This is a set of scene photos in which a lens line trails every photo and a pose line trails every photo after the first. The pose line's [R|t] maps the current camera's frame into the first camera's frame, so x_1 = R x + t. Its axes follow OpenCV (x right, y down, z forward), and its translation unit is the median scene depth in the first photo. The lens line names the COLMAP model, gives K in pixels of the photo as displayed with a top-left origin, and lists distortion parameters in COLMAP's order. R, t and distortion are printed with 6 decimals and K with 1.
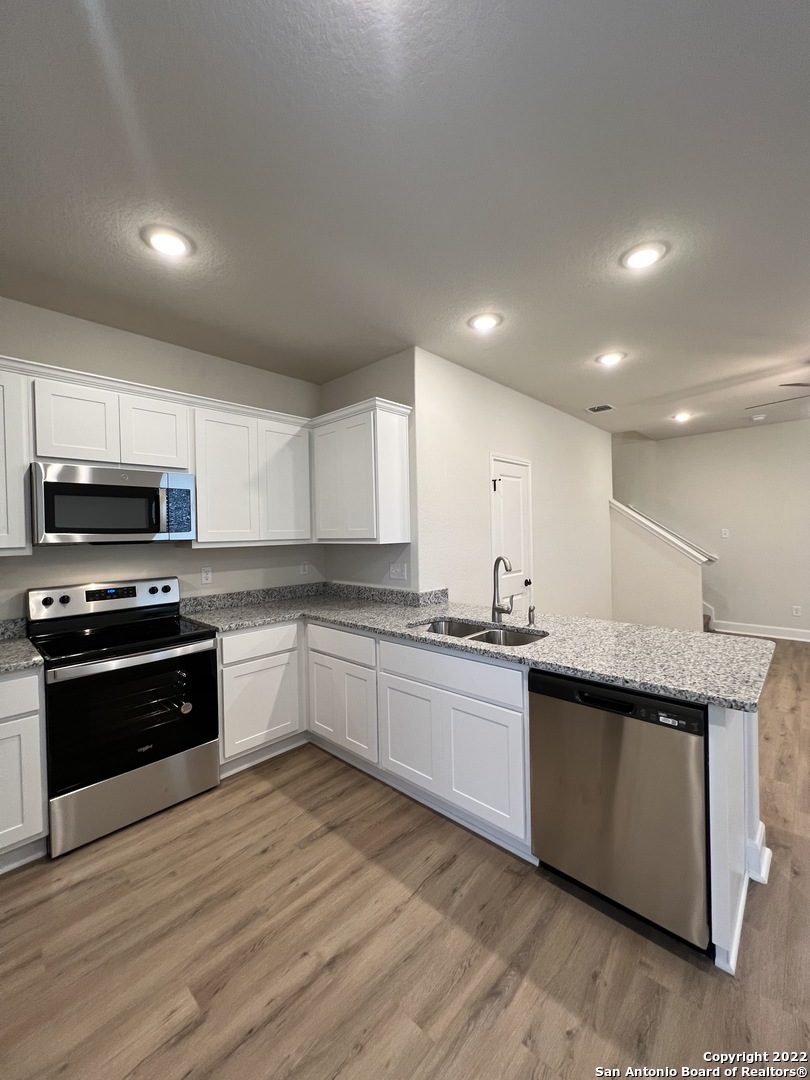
lens RADIAL K [[431.6, 0, 405.3], [0, 431.6, 534.3], [0, 0, 1]] dist [-0.000042, 0.000050]
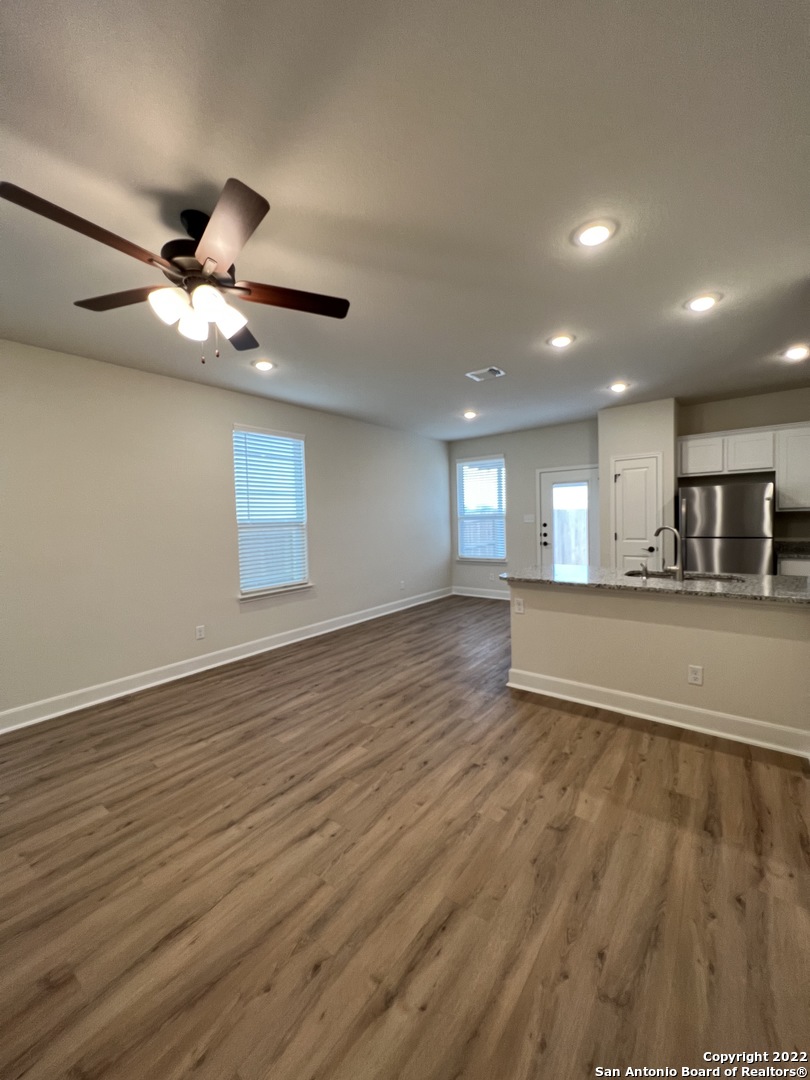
lens RADIAL K [[429.9, 0, 406.6], [0, 429.9, 534.5], [0, 0, 1]] dist [0.001819, -0.000207]
pose [[-0.993617, 0.049599, -0.101320, 1.137817], [0.044560, 0.997683, 0.051406, -0.028290], [0.103635, 0.046563, -0.993525, 2.206516]]
